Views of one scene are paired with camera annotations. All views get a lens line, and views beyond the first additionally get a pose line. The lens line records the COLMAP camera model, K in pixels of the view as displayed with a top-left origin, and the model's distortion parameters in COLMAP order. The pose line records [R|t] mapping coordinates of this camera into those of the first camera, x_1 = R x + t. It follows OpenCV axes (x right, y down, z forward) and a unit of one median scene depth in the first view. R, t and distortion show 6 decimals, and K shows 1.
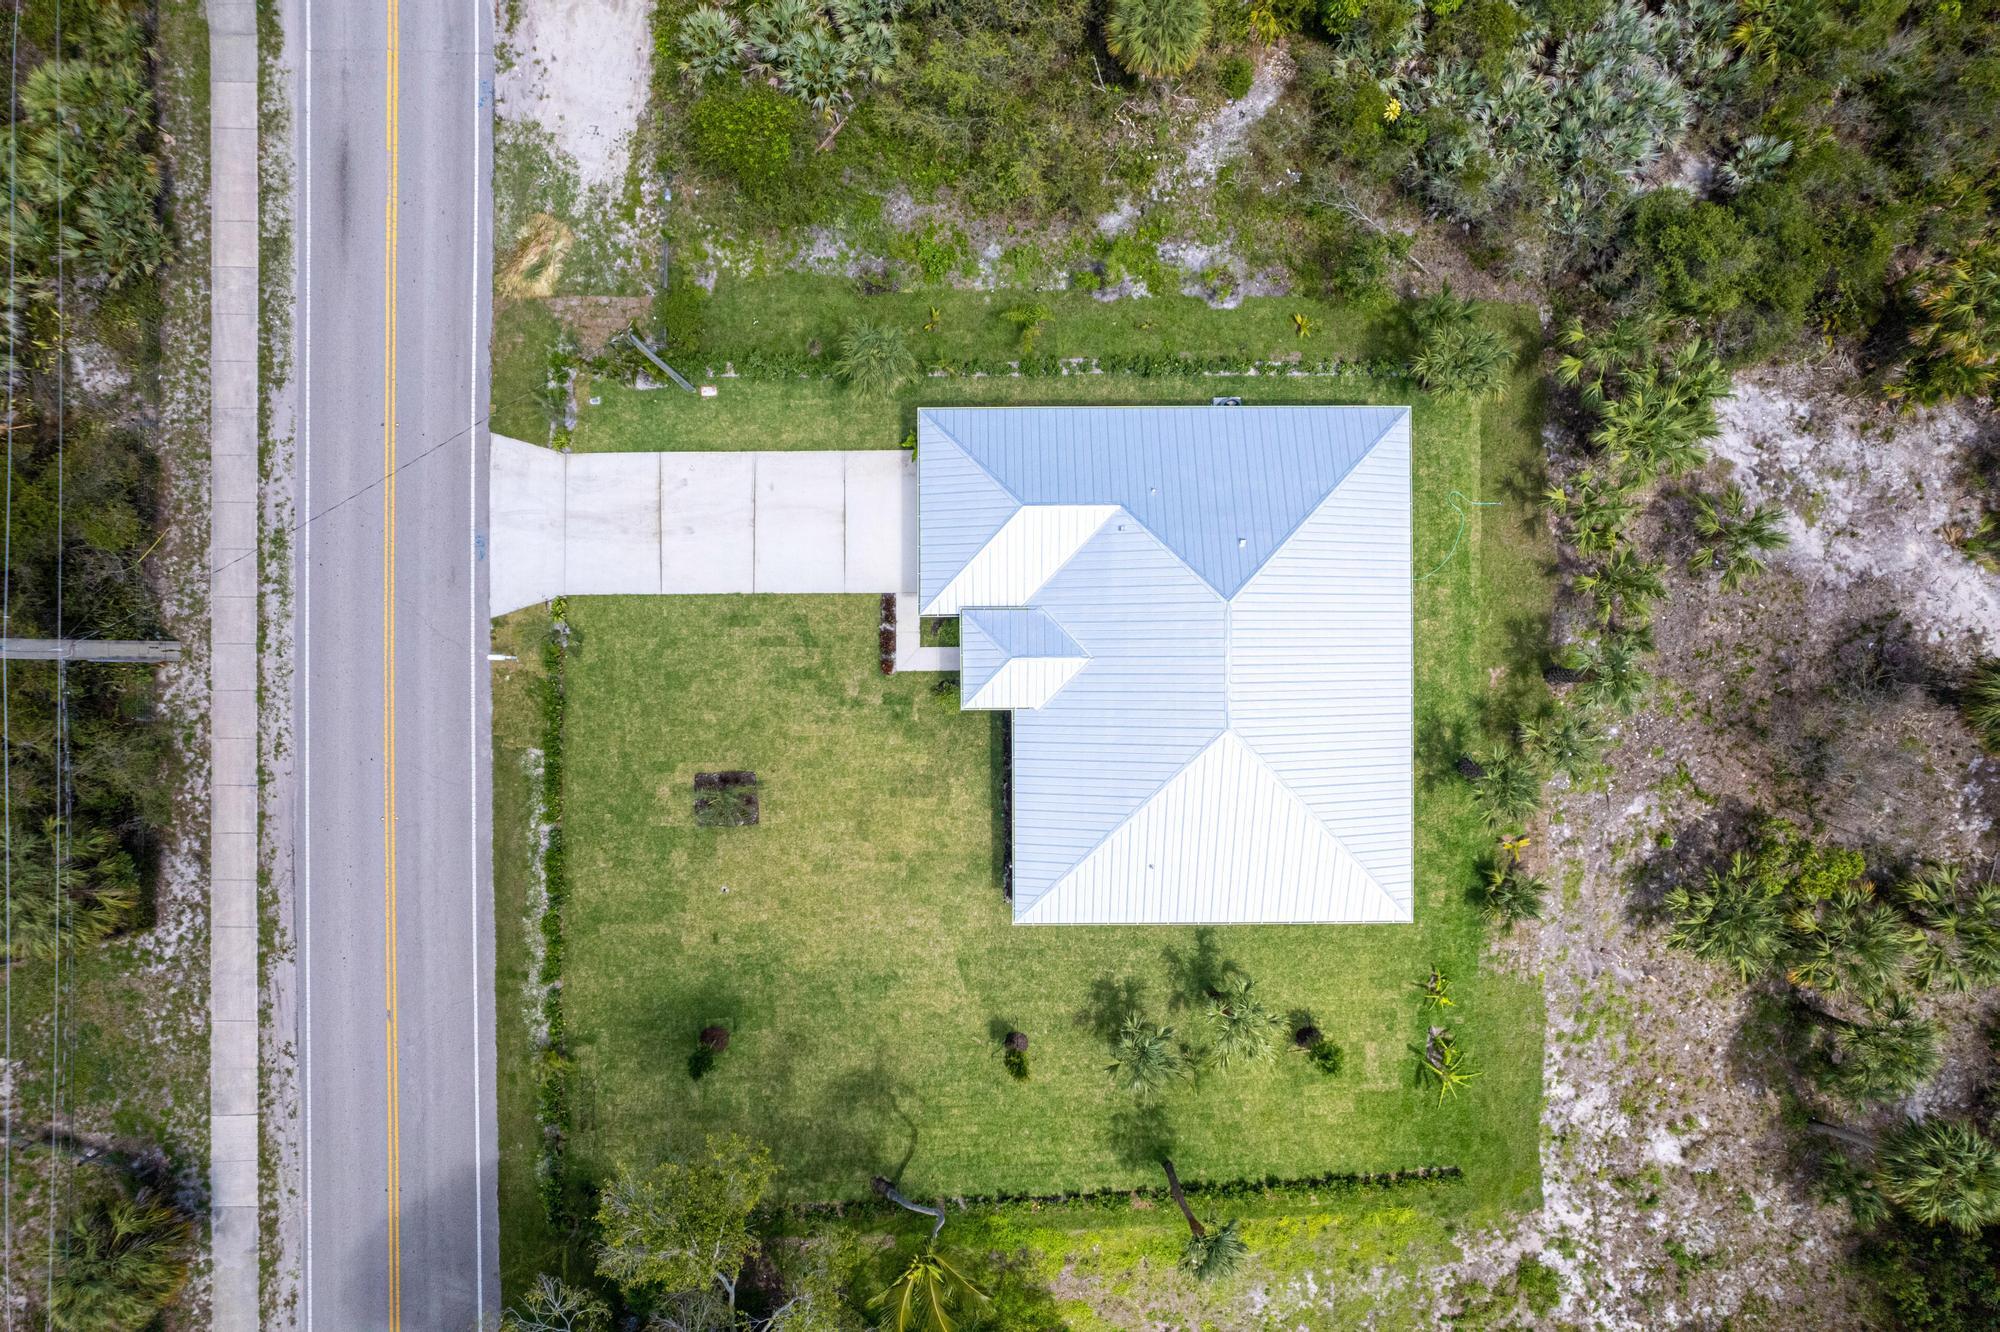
lens RADIAL K [[1294.4, 0, 1003.7], [0, 1294.4, 655.5], [0, 0, 1]] dist [-0.085506, 0.078441]
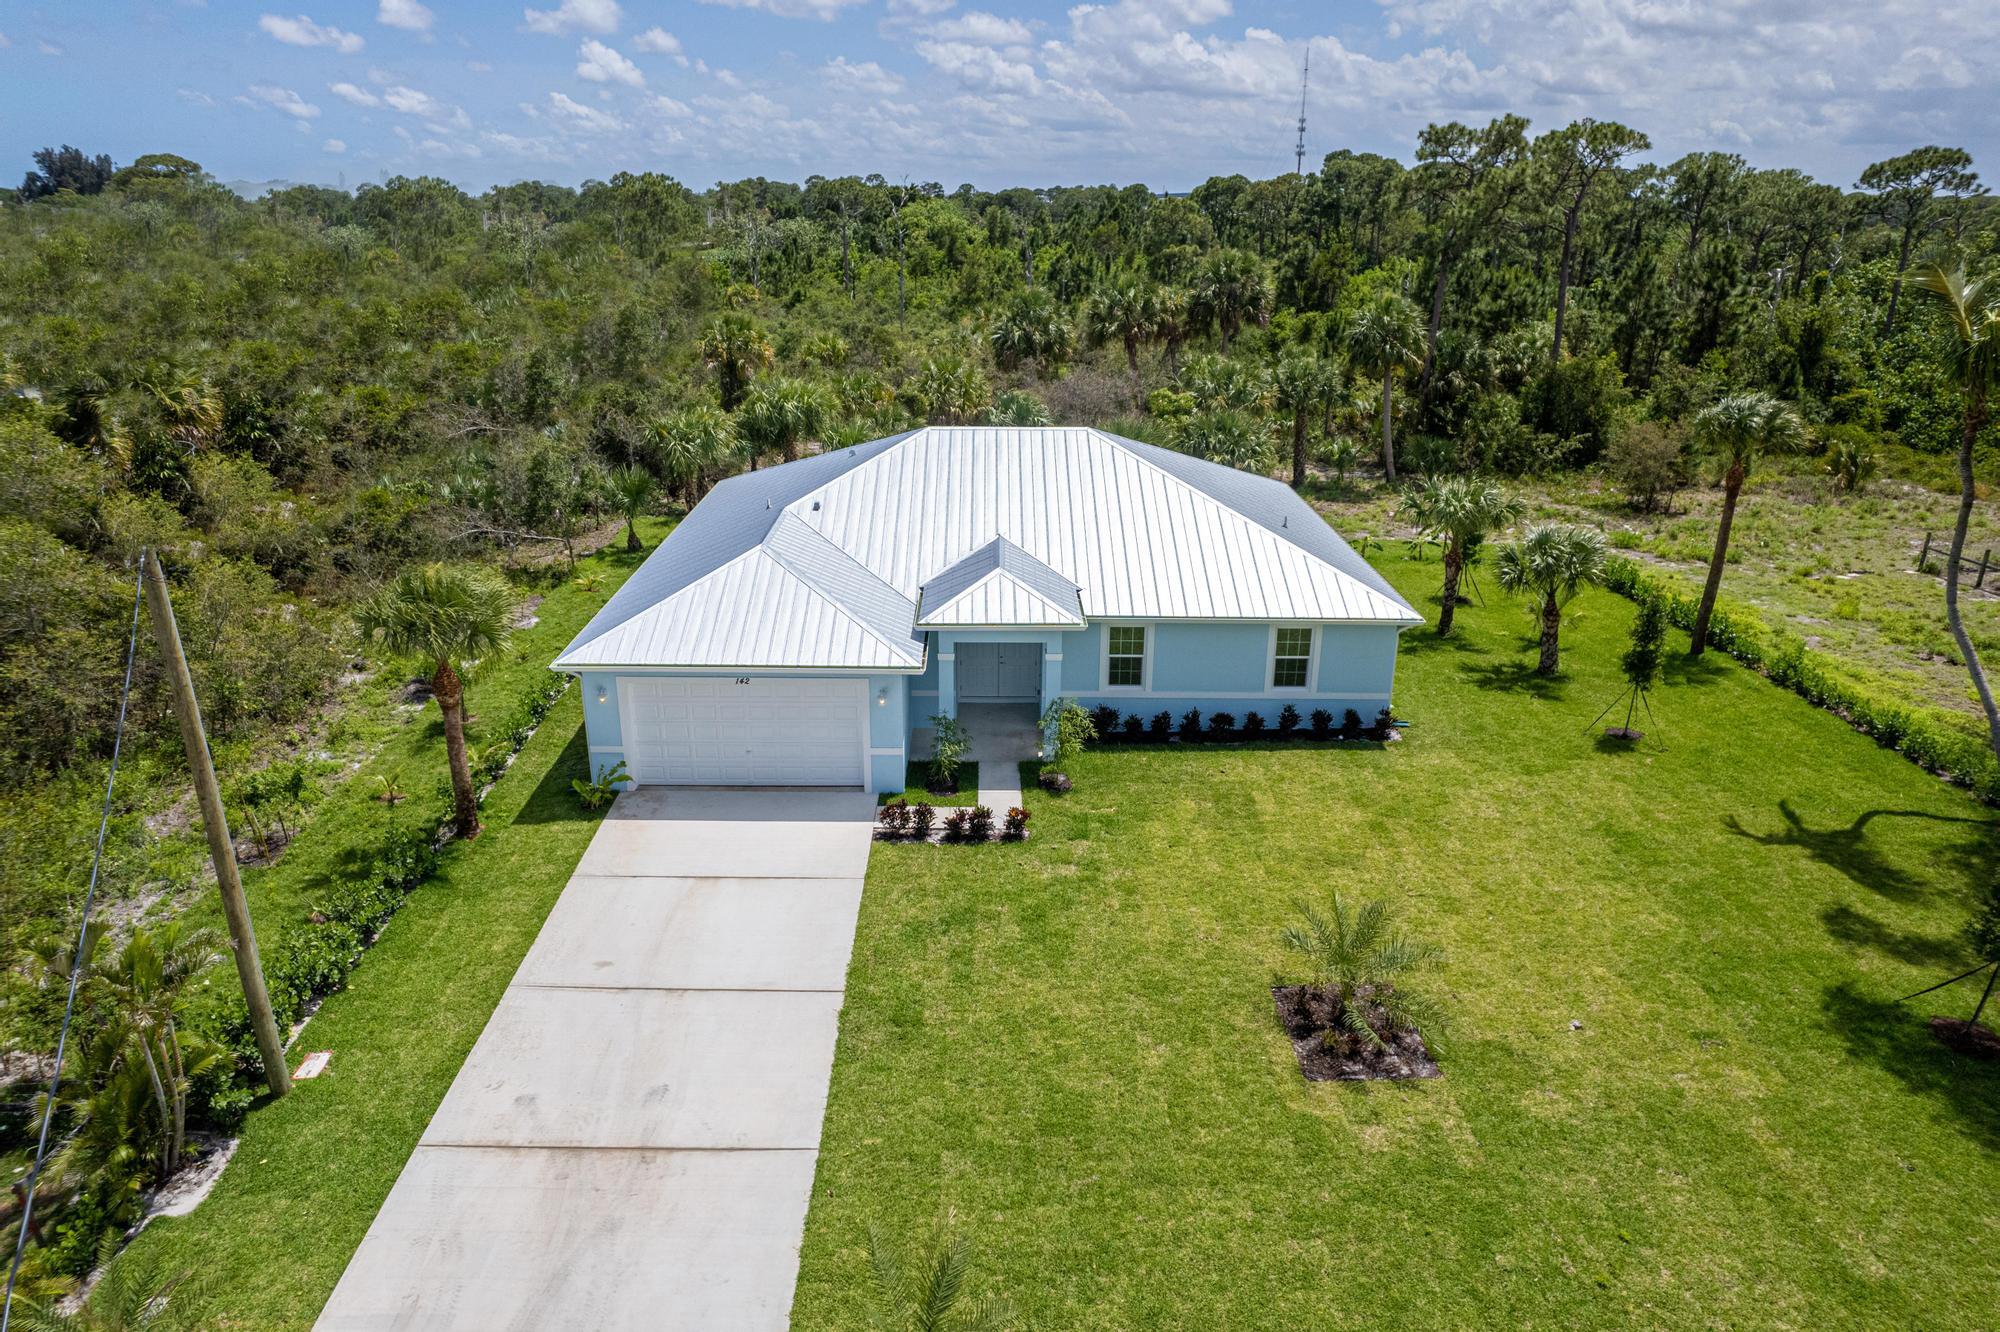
lens RADIAL K [[1294.4, 0, 1003.7], [0, 1294.4, 655.5], [0, 0, 1]] dist [-0.085506, 0.078441]
pose [[-0.006971, -0.354060, 0.935197, -0.543778], [0.999962, 0.002404, 0.008364, -0.000521], [-0.005210, 0.935220, 0.354030, 0.746754]]
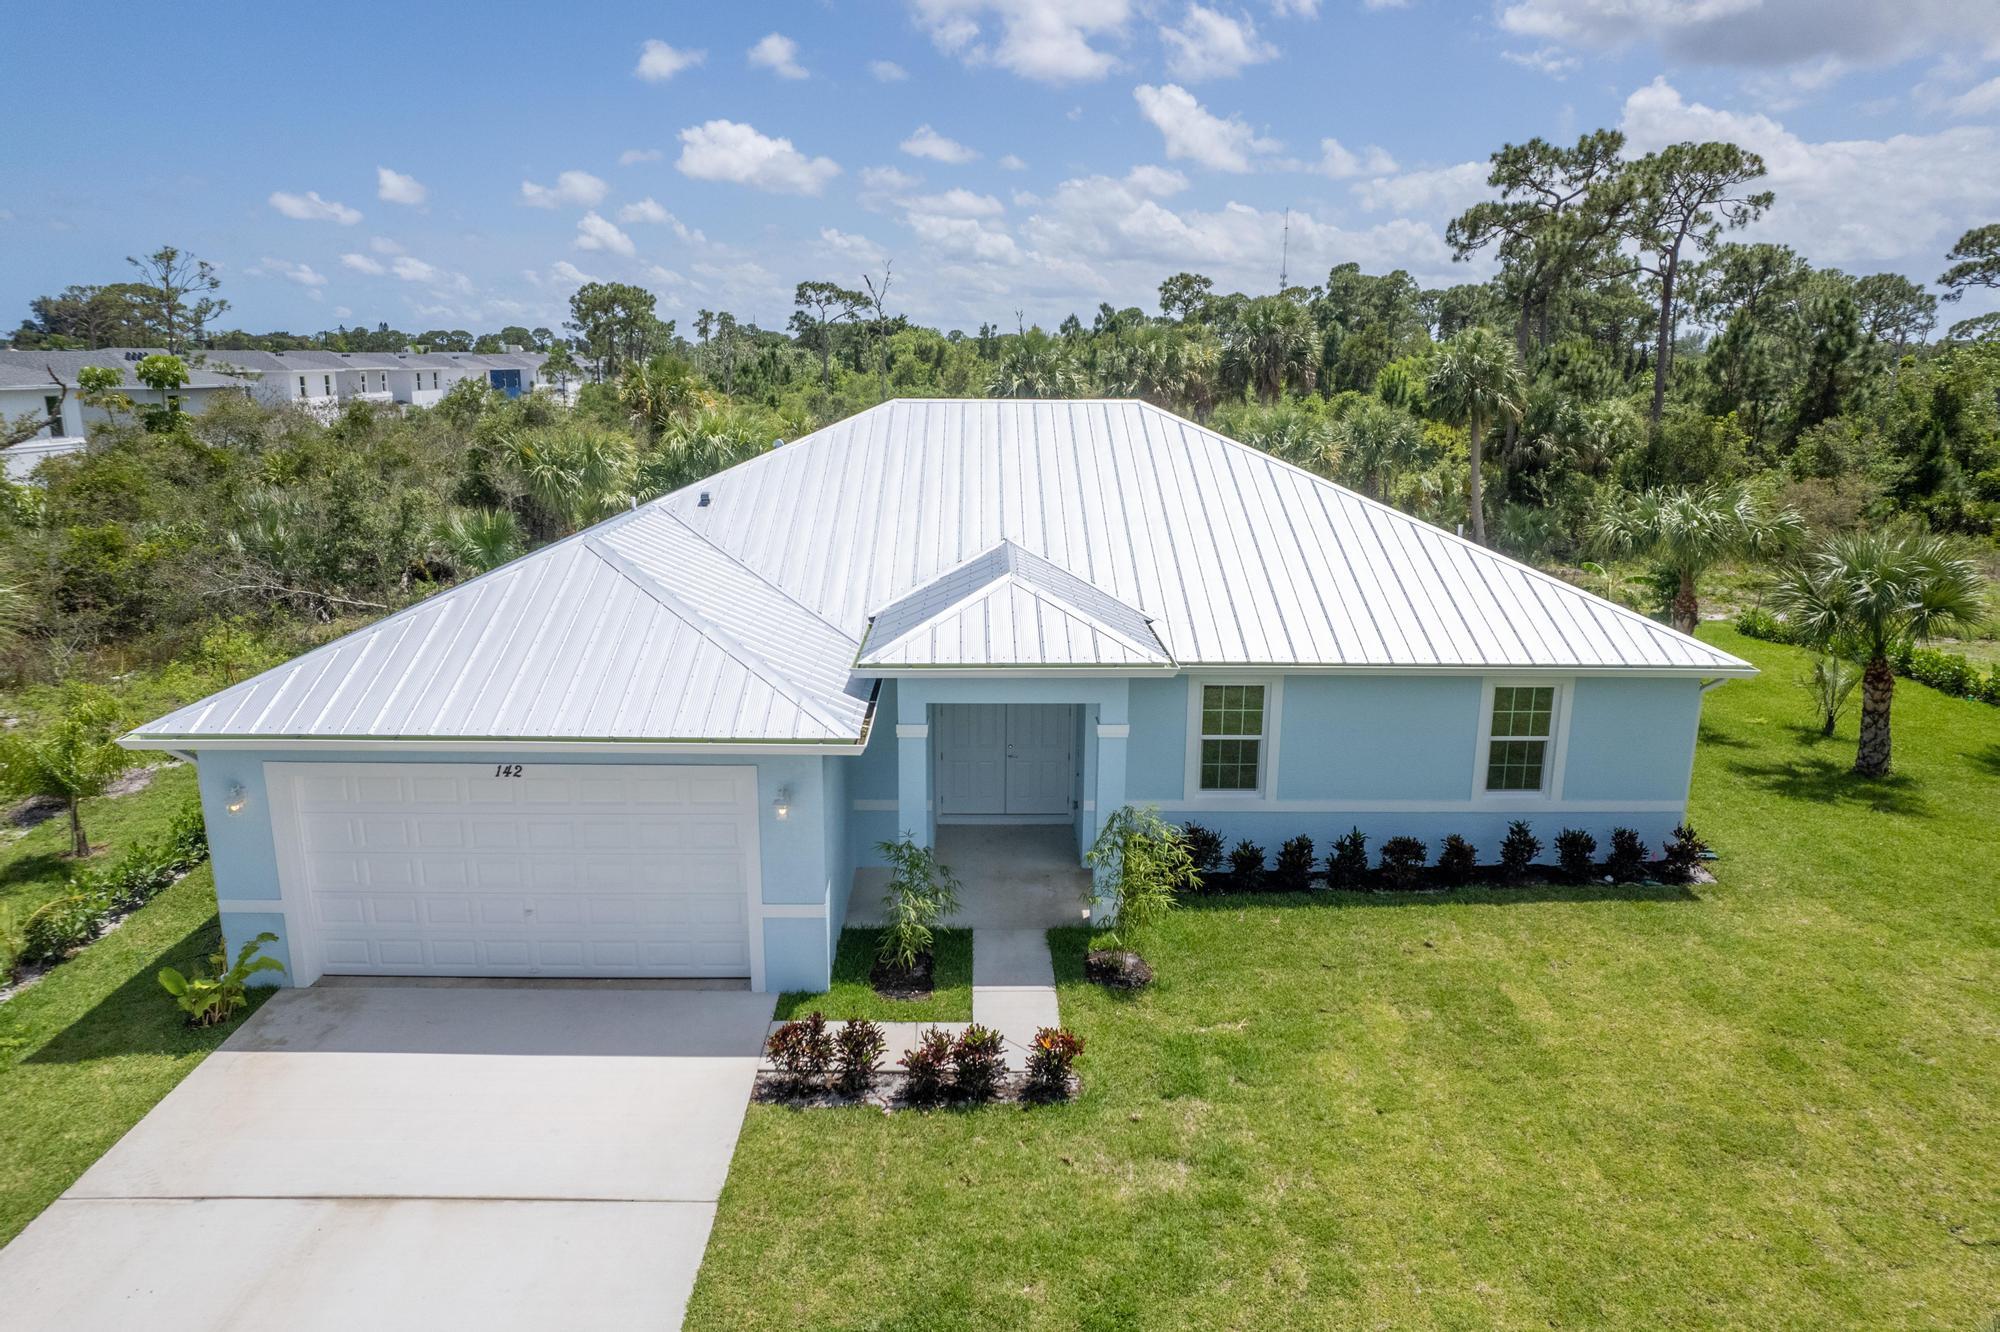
lens RADIAL K [[1294.4, 0, 1003.7], [0, 1294.4, 655.5], [0, 0, 1]] dist [-0.085506, 0.078441]
pose [[-0.015720, -0.244286, 0.969576, -0.305980], [0.999866, 0.000687, 0.016384, -0.004417], [-0.004668, 0.969703, 0.244243, 0.855638]]
